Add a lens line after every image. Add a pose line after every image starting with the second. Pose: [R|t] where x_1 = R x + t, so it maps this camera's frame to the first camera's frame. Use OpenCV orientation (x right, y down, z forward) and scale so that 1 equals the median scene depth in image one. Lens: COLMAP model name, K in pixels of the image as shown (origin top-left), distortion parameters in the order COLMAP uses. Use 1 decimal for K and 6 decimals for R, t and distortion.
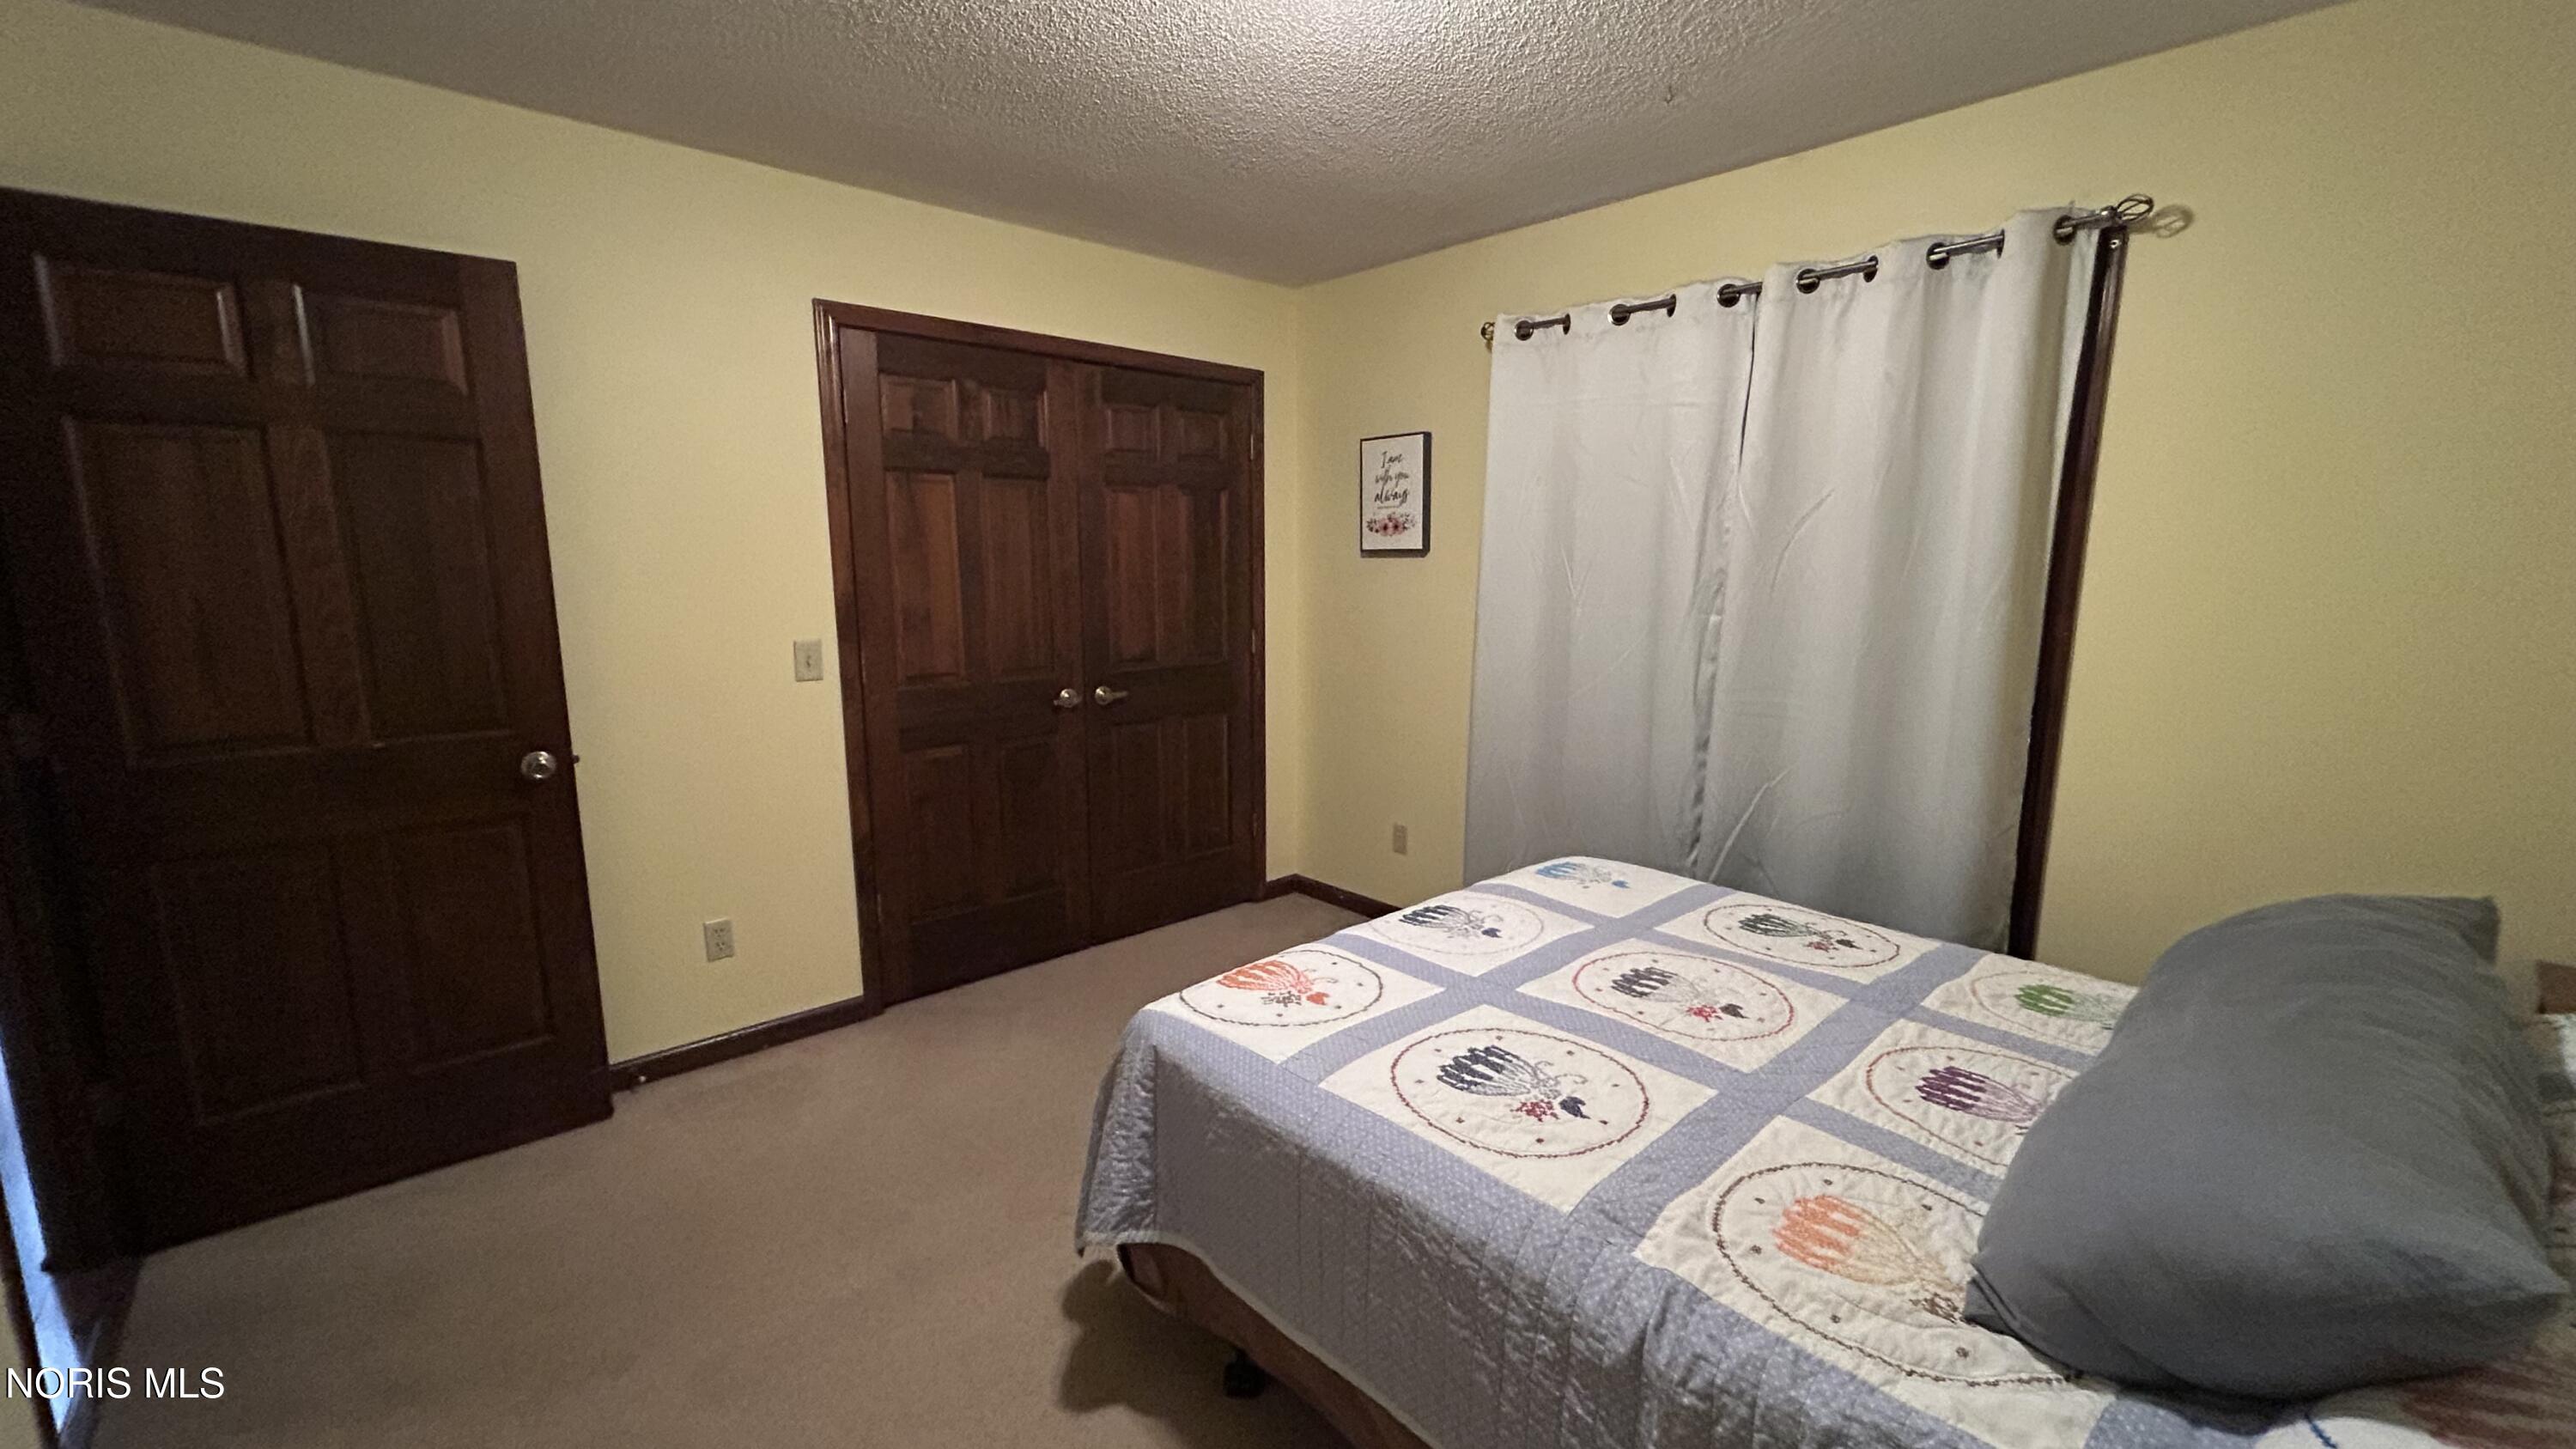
lens RADIAL K [[1035.3, 0, 1277.0], [0, 1035.3, 735.2], [0, 0, 1]] dist [-0.002024, -0.000256]
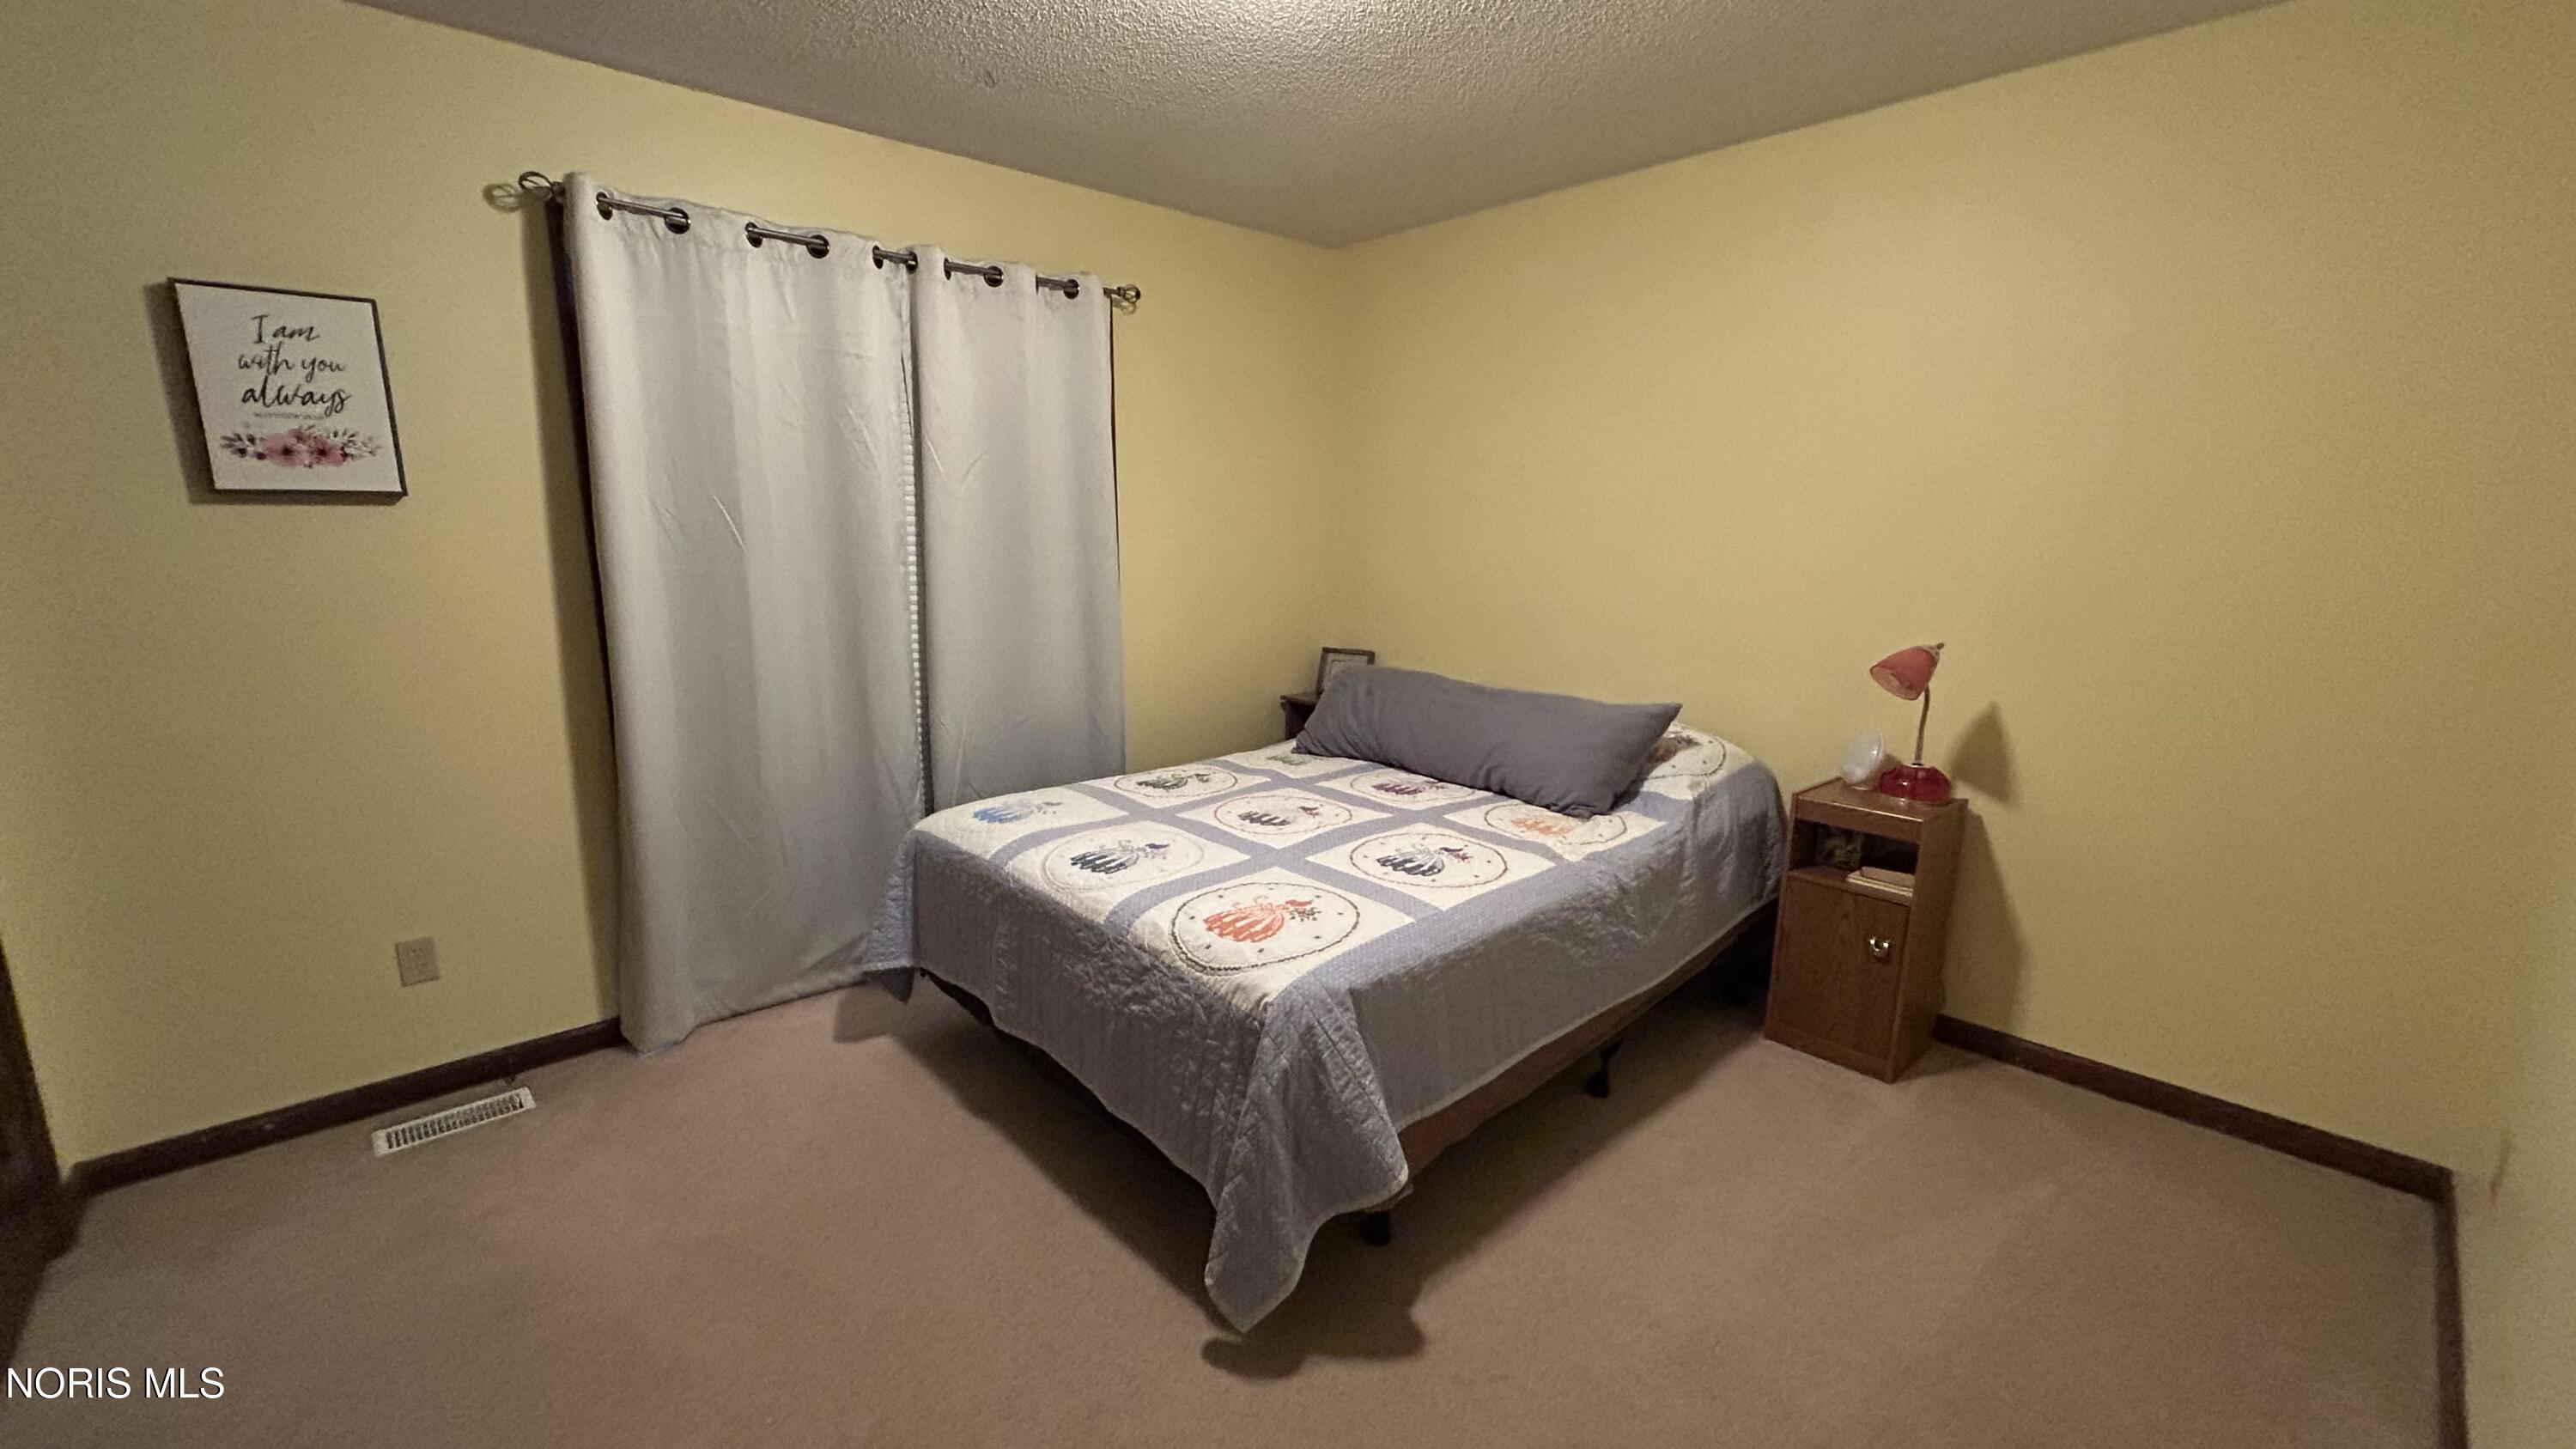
lens RADIAL K [[1035.3, 0, 1311.8], [0, 1035.3, 730.8], [0, 0, 1]] dist [-0.002024, -0.000256]
pose [[-0.023615, -0.196635, 0.980192, -0.880898], [0.165790, 0.966119, 0.197806, -0.124815], [-0.985878, 0.167177, 0.009786, 0.816442]]
